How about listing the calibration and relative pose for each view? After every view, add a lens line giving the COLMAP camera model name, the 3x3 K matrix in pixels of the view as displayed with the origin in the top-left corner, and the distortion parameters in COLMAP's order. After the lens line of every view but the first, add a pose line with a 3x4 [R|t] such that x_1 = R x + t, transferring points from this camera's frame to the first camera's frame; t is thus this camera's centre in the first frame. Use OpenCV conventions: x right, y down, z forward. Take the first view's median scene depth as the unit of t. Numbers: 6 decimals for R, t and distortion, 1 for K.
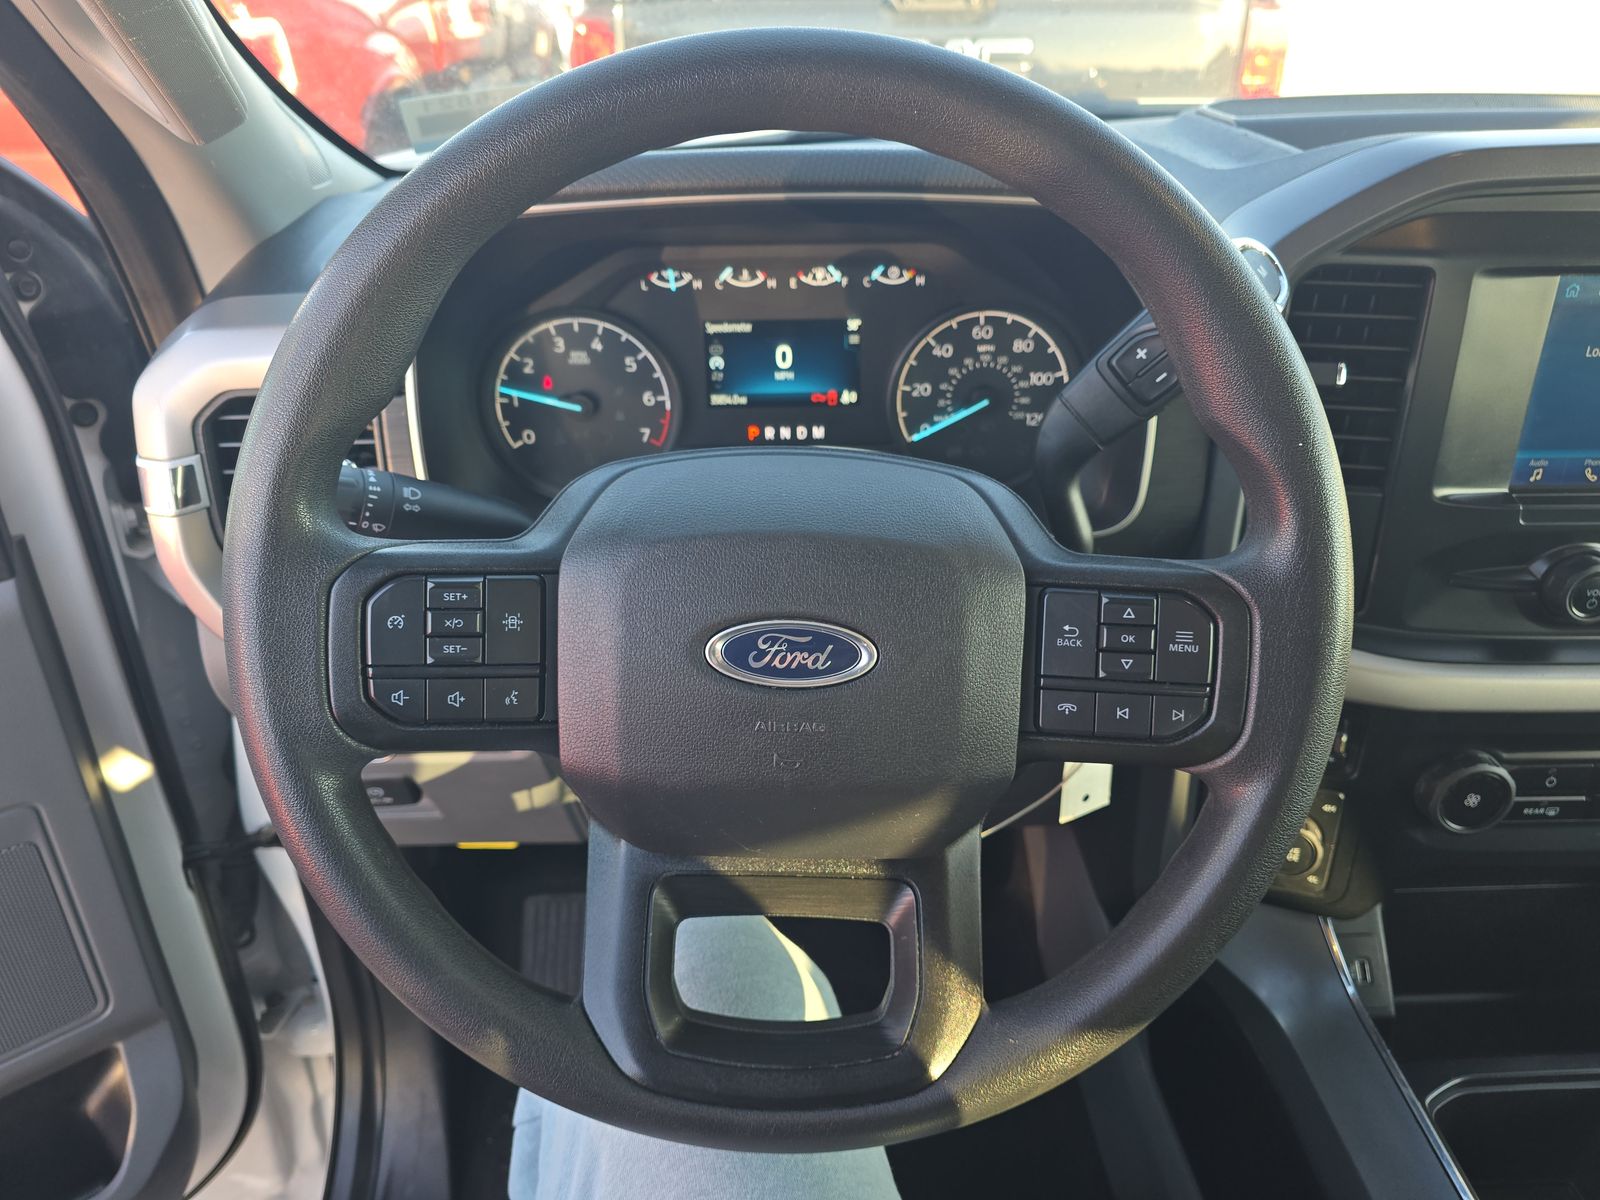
lens RADIAL K [[1068.0, 0, 795.8], [0, 1068.0, 588.6], [0, 0, 1]] dist [0.051190, -0.039134]
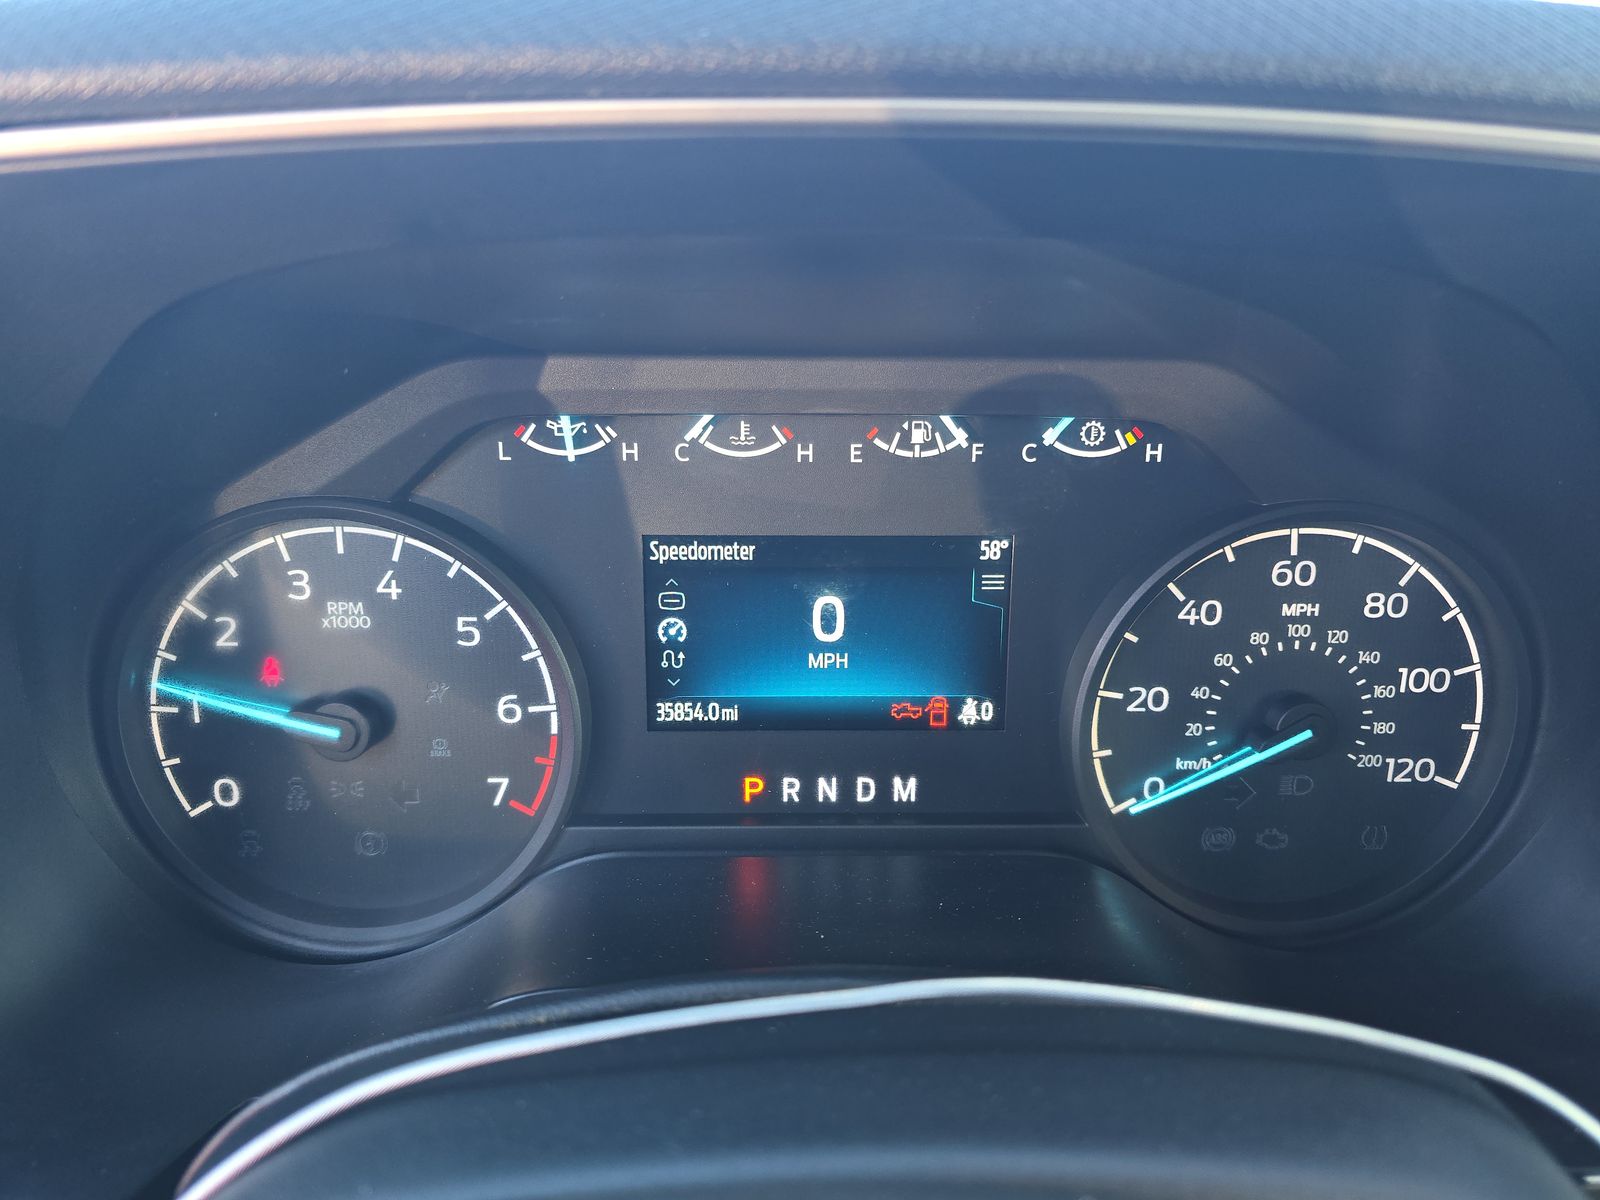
lens RADIAL K [[1068.0, 0, 794.2], [0, 1068.0, 586.7], [0, 0, 1]] dist [0.051190, -0.039134]
pose [[0.999849, 0.017342, -0.000590, -0.024870], [-0.017113, 0.979825, -0.199123, -0.143434], [-0.002875, 0.199103, 0.979974, 0.575791]]
